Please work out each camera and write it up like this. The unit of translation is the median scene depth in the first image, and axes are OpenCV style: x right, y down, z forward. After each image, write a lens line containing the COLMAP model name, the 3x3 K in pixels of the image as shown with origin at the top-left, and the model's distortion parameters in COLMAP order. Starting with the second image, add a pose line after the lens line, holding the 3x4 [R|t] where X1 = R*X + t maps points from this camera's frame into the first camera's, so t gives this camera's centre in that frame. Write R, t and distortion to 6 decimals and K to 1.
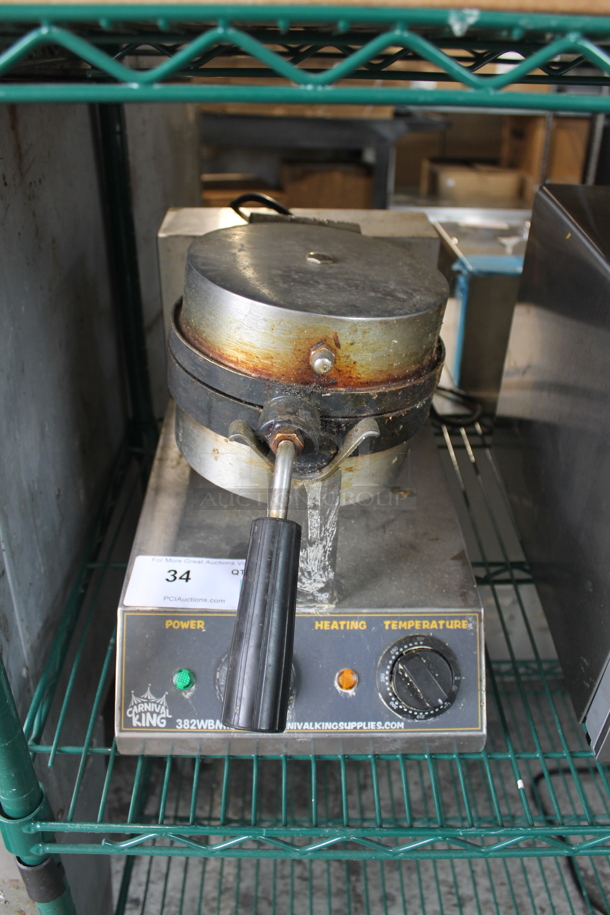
lens RADIAL K [[767.0, 0, 311.4], [0, 767.0, 459.1], [0, 0, 1]] dist [-0.119019, 0.060117]
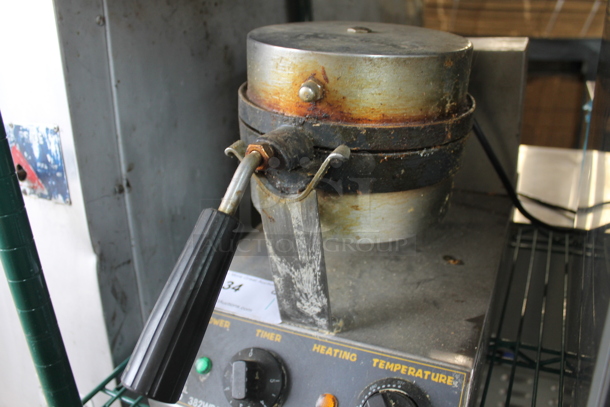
lens RADIAL K [[511.3, 0, 306.0], [0, 511.3, 199.9], [0, 0, 1]] dist [-0.119019, 0.060117]
pose [[0.889536, 0.102272, -0.445271, 0.300143], [-0.170626, 0.978469, -0.116126, 0.095794], [0.423808, 0.179273, 0.887833, 0.305259]]
